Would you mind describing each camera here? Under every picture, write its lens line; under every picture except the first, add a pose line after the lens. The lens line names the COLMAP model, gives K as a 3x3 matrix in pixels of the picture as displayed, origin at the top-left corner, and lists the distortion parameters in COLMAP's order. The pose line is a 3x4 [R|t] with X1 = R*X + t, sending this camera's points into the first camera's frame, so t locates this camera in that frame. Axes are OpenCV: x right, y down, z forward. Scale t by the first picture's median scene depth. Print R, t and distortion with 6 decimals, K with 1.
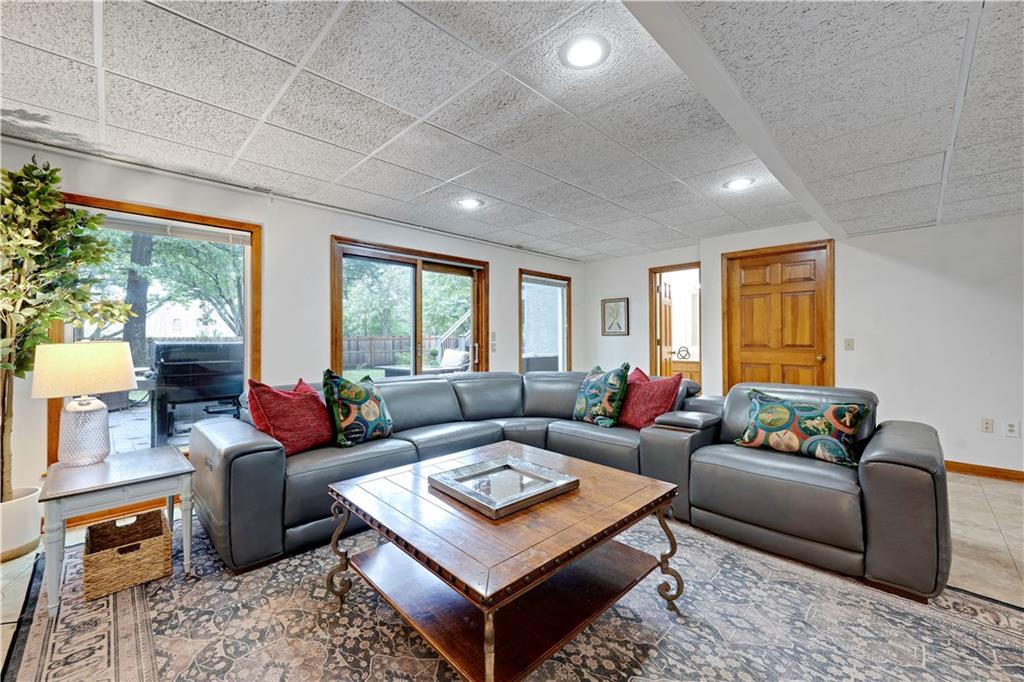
lens RADIAL K [[410.0, 0, 511.4], [0, 410.0, 333.8], [0, 0, 1]] dist [-0.001256, 0.000352]
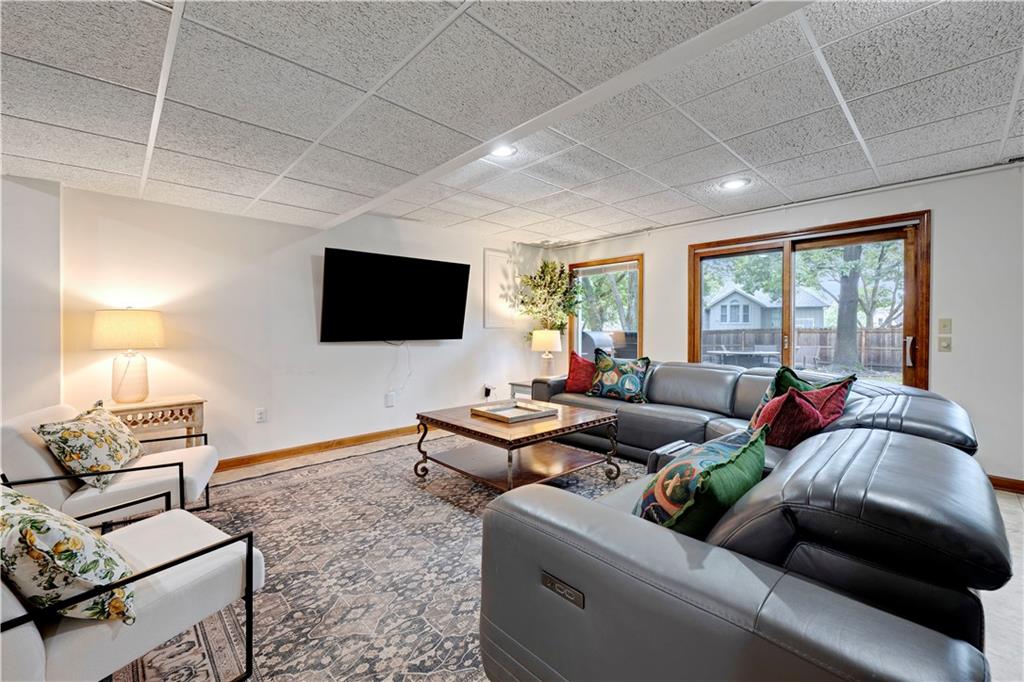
lens RADIAL K [[413.8, 0, 510.4], [0, 413.8, 332.1], [0, 0, 1]] dist [0.000559, 0.000090]
pose [[-0.026109, 0.008380, -0.999624, 0.704190], [0.009909, 0.999918, 0.008123, 0.004206], [0.999610, -0.009694, -0.026189, 0.420985]]
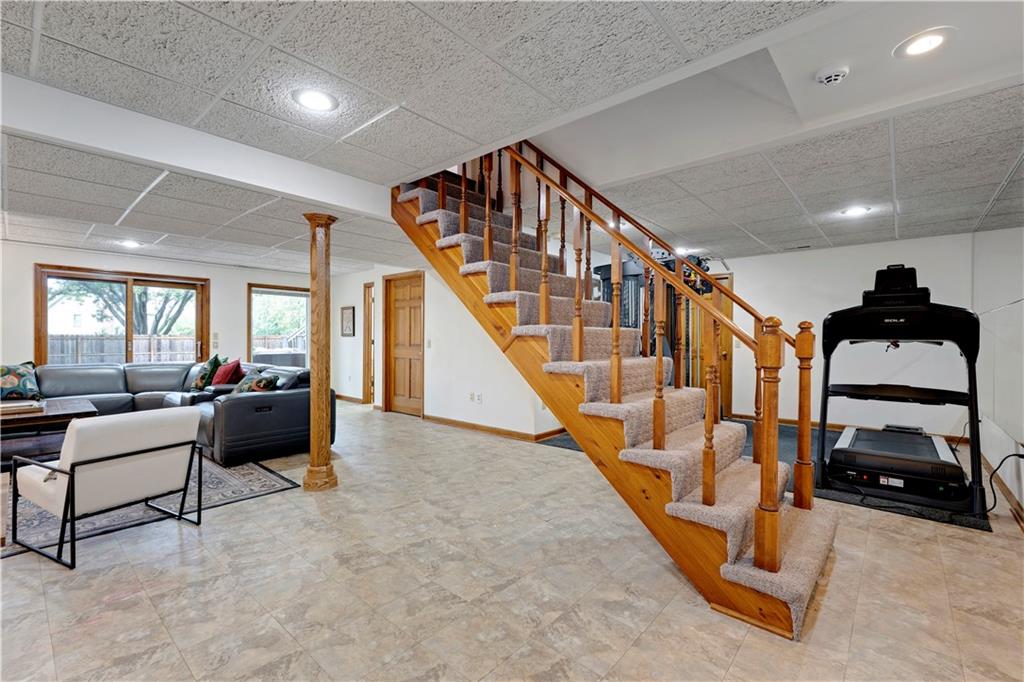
lens RADIAL K [[444.1, 0, 512.0], [0, 444.1, 341.0], [0, 0, 1]] dist [-0.001201, -0.000332]
pose [[0.997839, 0.008654, 0.065128, 0.933503], [-0.009661, 0.999838, 0.015170, -0.010856], [-0.064986, -0.015766, 0.997762, -0.532656]]
